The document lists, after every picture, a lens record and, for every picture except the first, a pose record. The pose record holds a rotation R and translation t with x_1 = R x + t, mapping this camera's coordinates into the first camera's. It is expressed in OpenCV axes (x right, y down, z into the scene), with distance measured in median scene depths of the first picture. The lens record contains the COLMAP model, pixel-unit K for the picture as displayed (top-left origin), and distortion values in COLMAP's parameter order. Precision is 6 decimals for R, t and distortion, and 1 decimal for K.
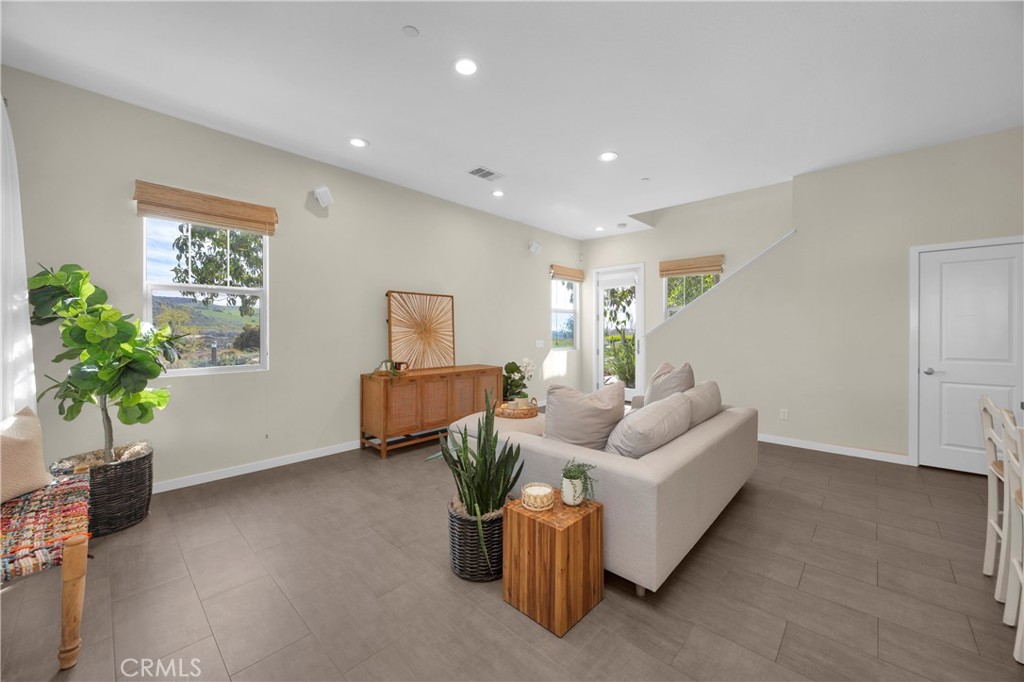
lens RADIAL K [[394.7, 0, 506.8], [0, 394.7, 334.3], [0, 0, 1]] dist [-0.008114, 0.000984]
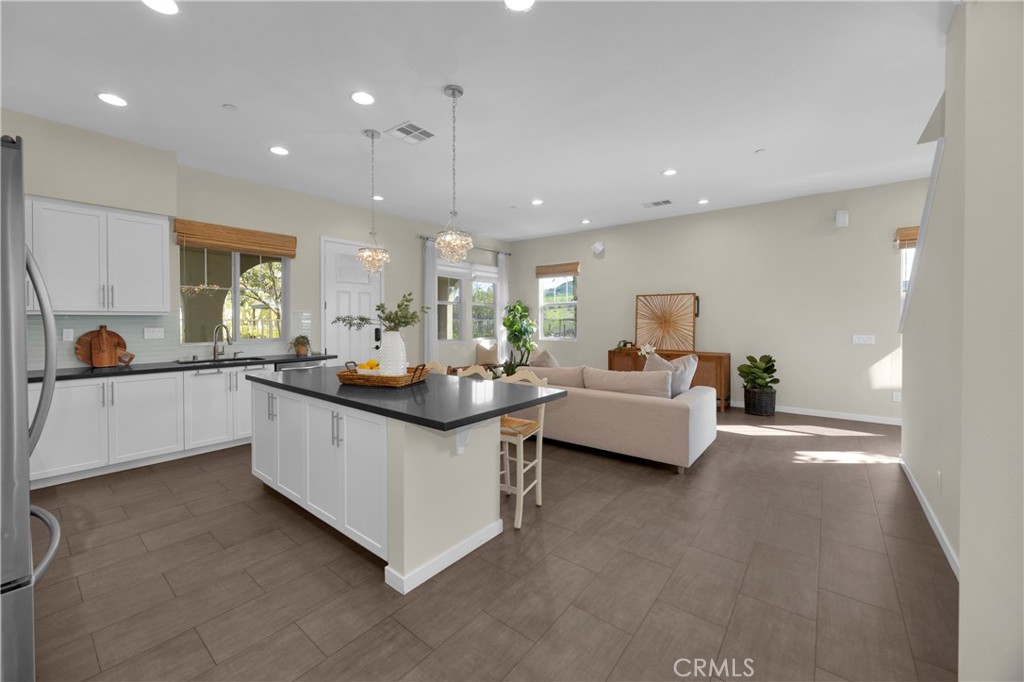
lens RADIAL K [[394.7, 0, 491.0], [0, 394.7, 328.7], [0, 0, 1]] dist [-0.008114, 0.000984]
pose [[0.070239, 0.020699, -0.997315, 1.168981], [-0.004177, 0.999782, 0.020456, -0.011961], [0.997521, 0.002729, 0.070311, 0.335676]]
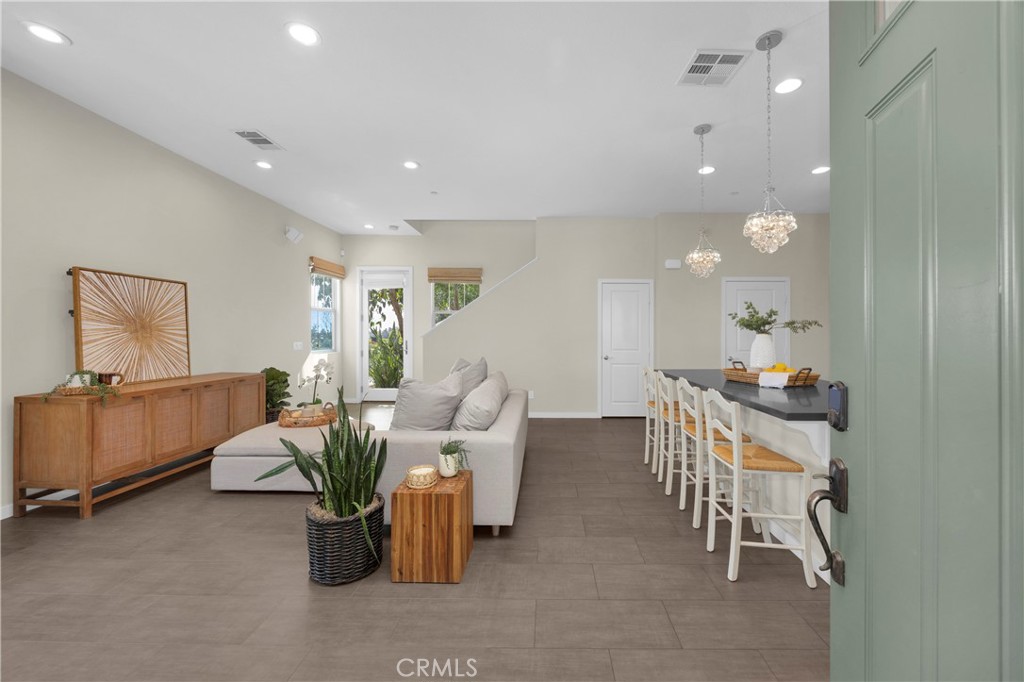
lens RADIAL K [[432.8, 0, 518.1], [0, 432.8, 340.4], [0, 0, 1]] dist [-0.001927, 0.000777]
pose [[0.732430, -0.003373, 0.680833, -0.267772], [0.000438, 0.999990, 0.004483, 0.010521], [-0.680842, -0.002986, 0.732425, -0.037712]]
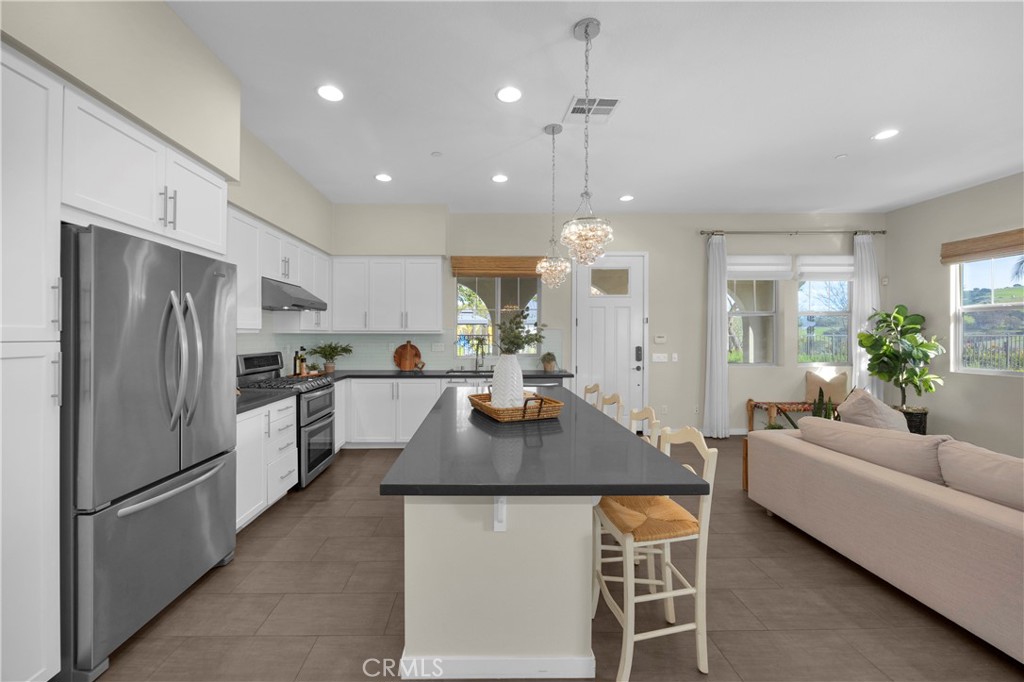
lens RADIAL K [[394.7, 0, 503.6], [0, 394.7, 337.3], [0, 0, 1]] dist [-0.008114, 0.000984]
pose [[-0.704931, 0.004636, -0.709260, 0.923750], [-0.004159, 0.999934, 0.010670, -0.022042], [0.709263, 0.010472, -0.704866, 0.581149]]
